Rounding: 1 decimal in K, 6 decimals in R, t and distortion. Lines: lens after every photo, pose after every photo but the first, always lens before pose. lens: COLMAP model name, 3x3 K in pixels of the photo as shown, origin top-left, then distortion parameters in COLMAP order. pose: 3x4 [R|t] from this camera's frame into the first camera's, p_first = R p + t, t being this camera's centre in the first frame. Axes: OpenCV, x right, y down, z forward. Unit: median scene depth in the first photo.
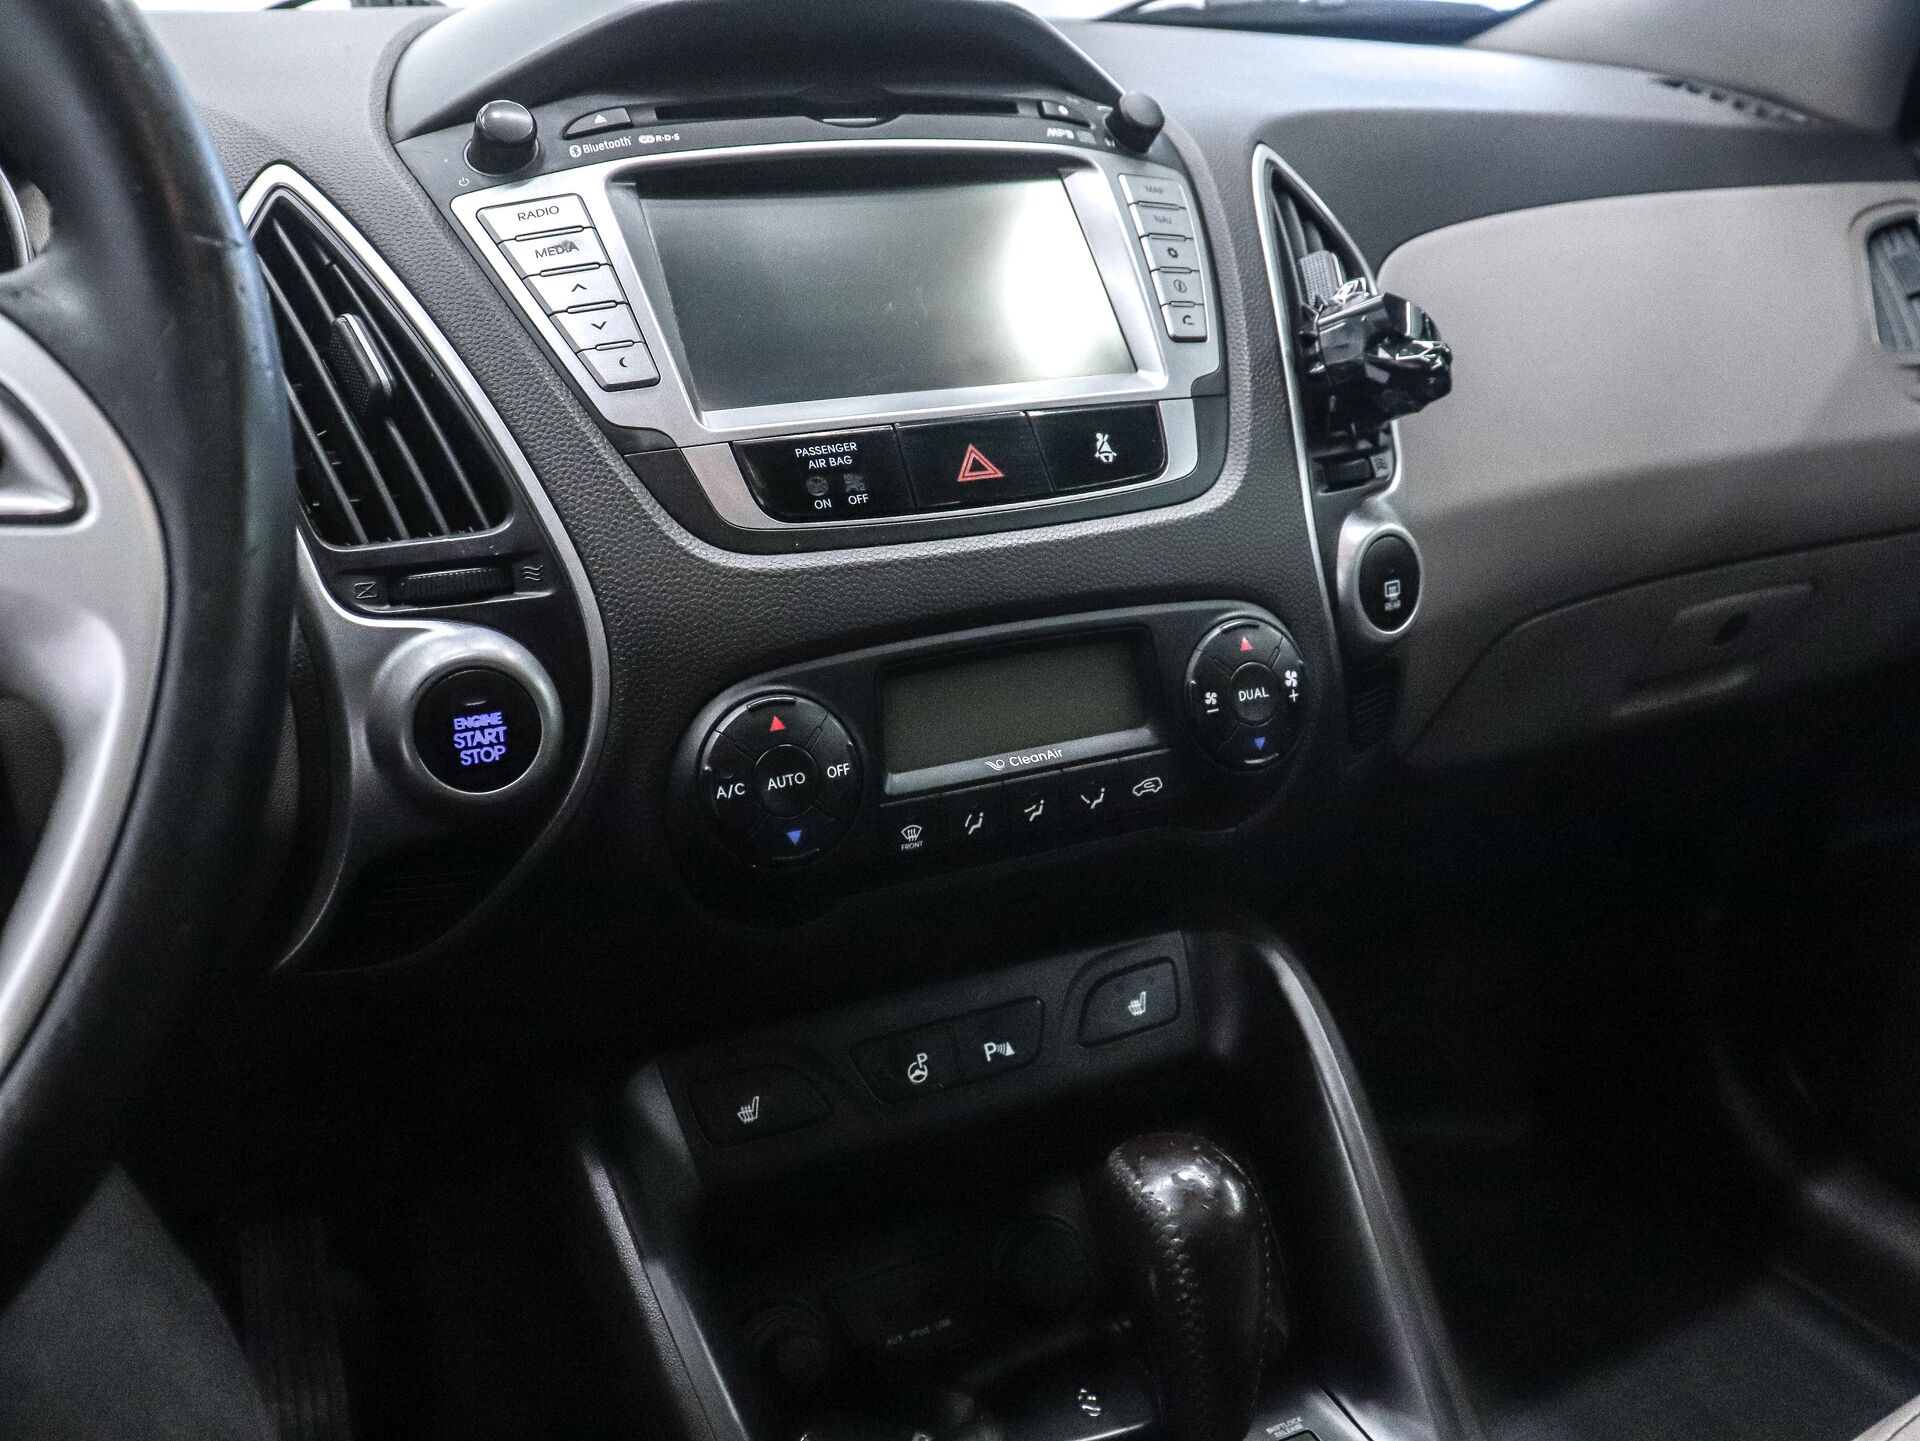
lens RADIAL K [[1758.6, 0, 977.7], [0, 1758.6, 722.5], [0, 0, 1]] dist [-0.180160, 0.136255]
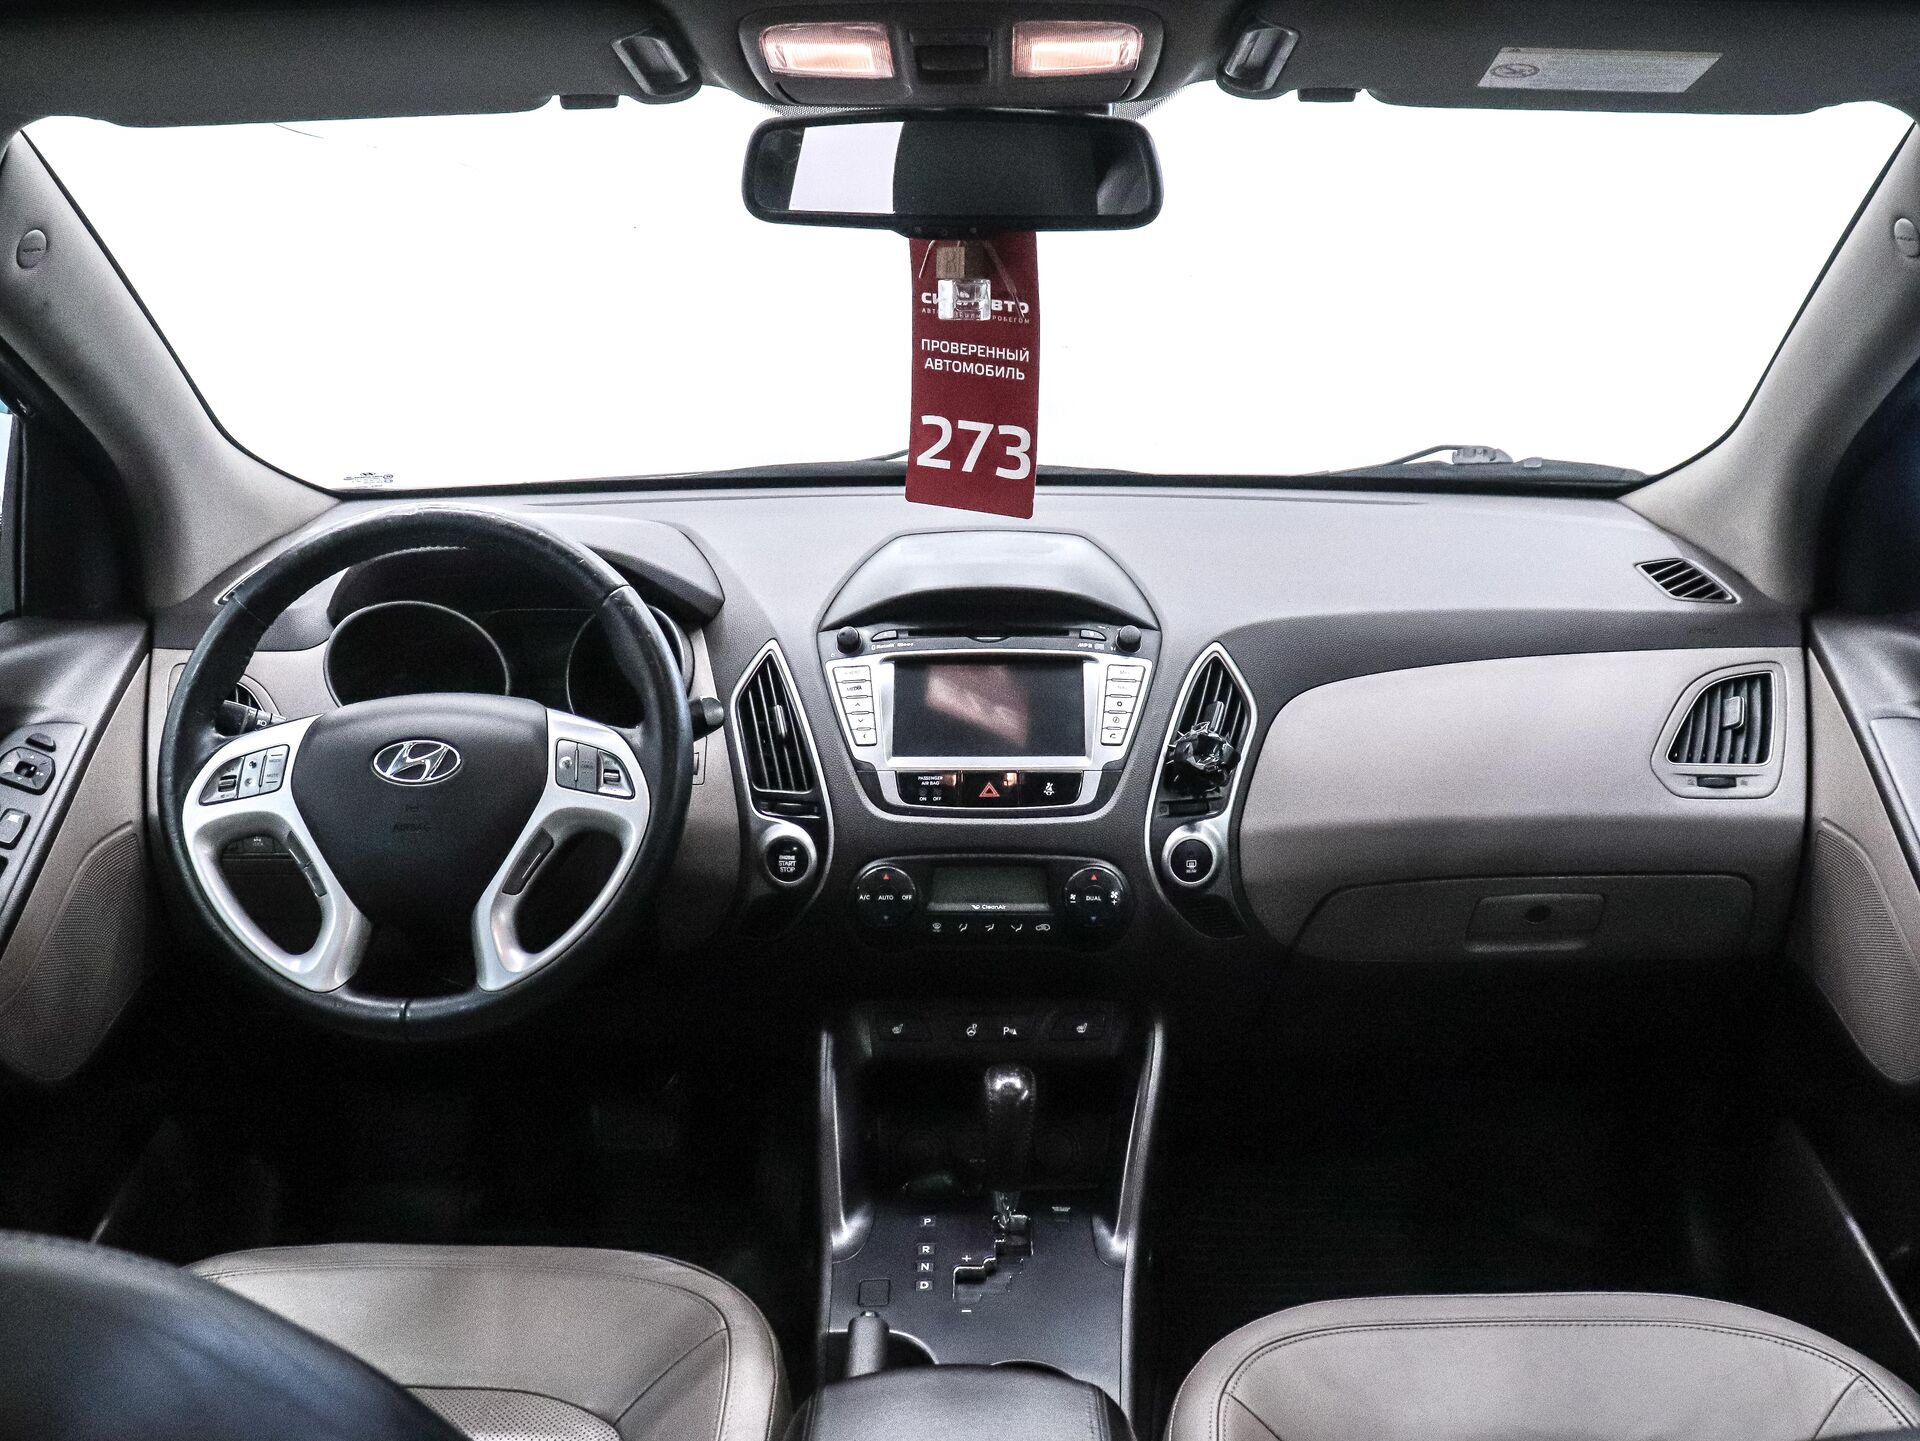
lens RADIAL K [[1758.6, 0, 970.7], [0, 1758.6, 736.8], [0, 0, 1]] dist [-0.180160, 0.136255]
pose [[0.880765, 0.137287, -0.453216, 1.090095], [-0.161014, 0.986853, -0.013974, -0.177236], [0.445340, 0.085282, 0.891291, -1.269597]]
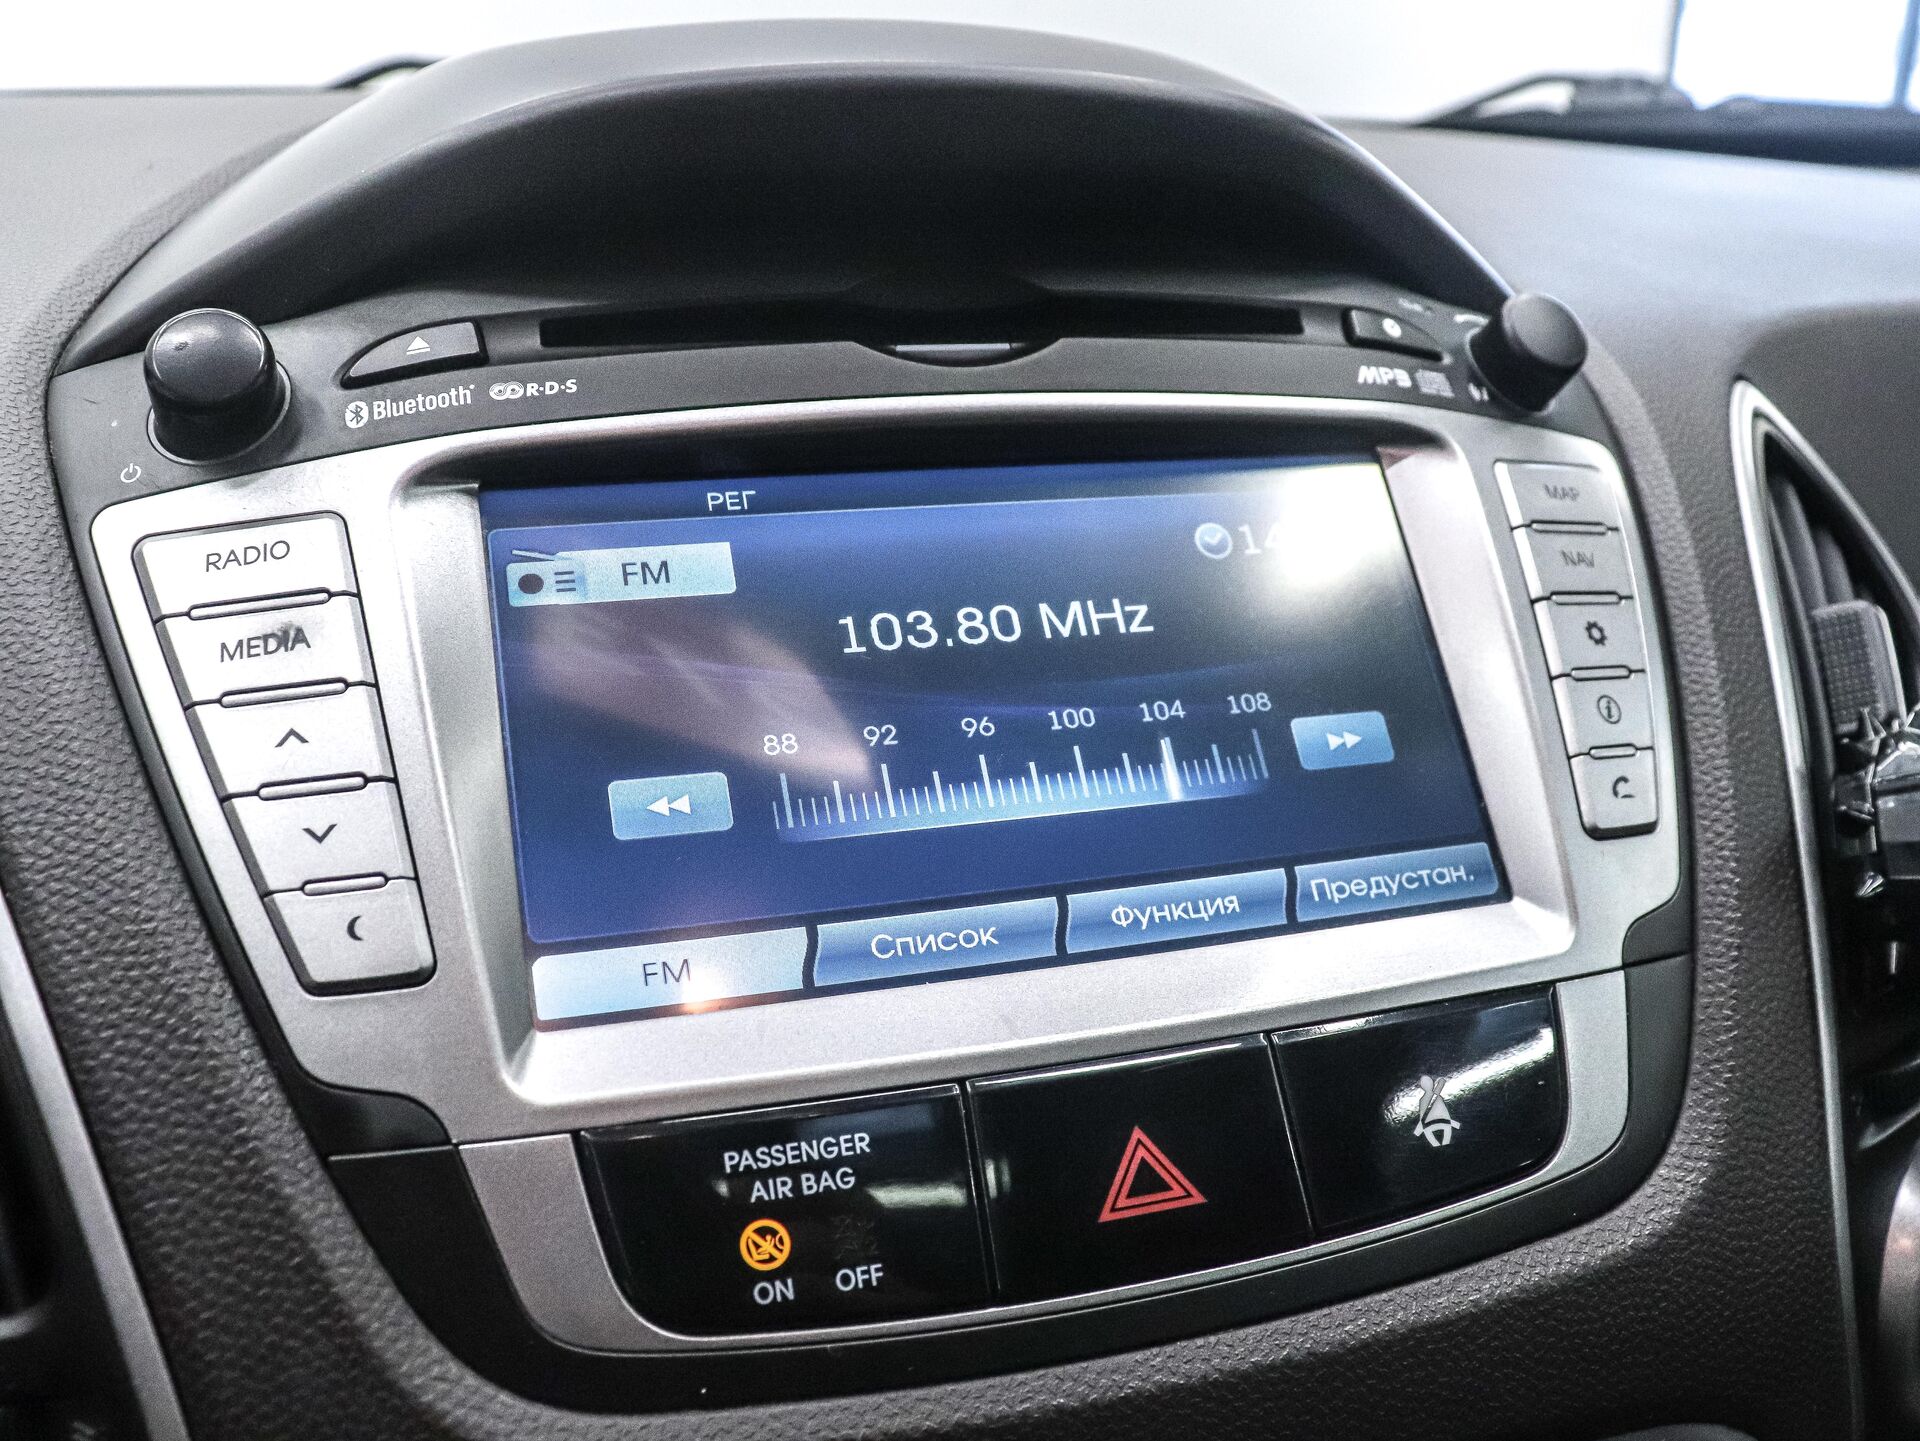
lens RADIAL K [[1758.6, 0, 987.7], [0, 1758.6, 737.2], [0, 0, 1]] dist [-0.180160, 0.136255]
pose [[0.987212, 0.069440, -0.143493, 0.014599], [-0.074172, 0.996855, -0.027886, -0.233301], [0.141105, 0.038173, 0.989258, 0.531023]]
